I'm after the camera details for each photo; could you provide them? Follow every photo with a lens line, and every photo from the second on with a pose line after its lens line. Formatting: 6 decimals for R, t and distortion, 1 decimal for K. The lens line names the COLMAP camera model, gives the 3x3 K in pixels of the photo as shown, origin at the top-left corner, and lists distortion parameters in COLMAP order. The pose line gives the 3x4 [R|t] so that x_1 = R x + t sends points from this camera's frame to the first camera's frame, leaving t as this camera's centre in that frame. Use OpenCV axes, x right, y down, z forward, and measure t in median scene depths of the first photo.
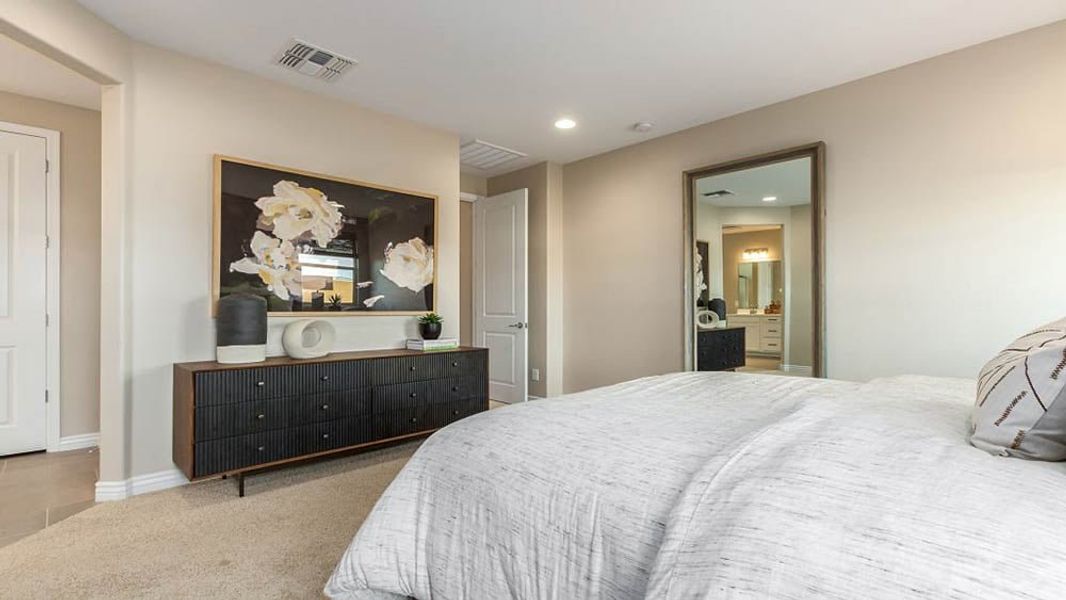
lens RADIAL K [[487.9, 0, 534.1], [0, 487.9, 303.6], [0, 0, 1]] dist [0.001889, -0.000333]
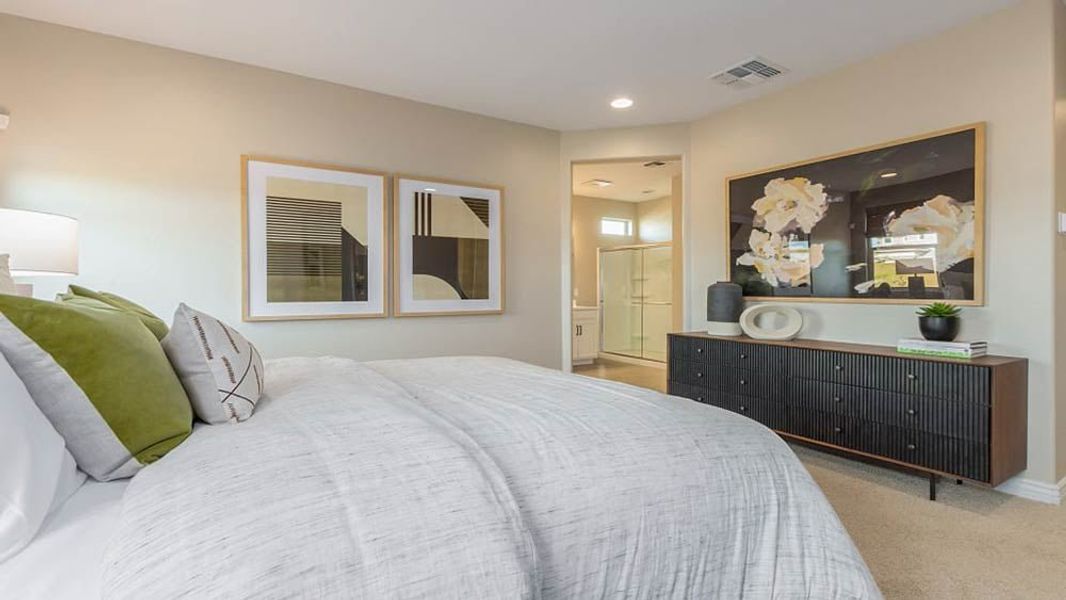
lens RADIAL K [[515.1, 0, 533.0], [0, 515.1, 300.0], [0, 0, 1]] dist [0.002939, -0.000235]
pose [[-0.228772, 0.015450, -0.973358, 0.734315], [0.001058, 0.999877, 0.015622, 0.004221], [0.973480, 0.002544, -0.228760, 0.706395]]
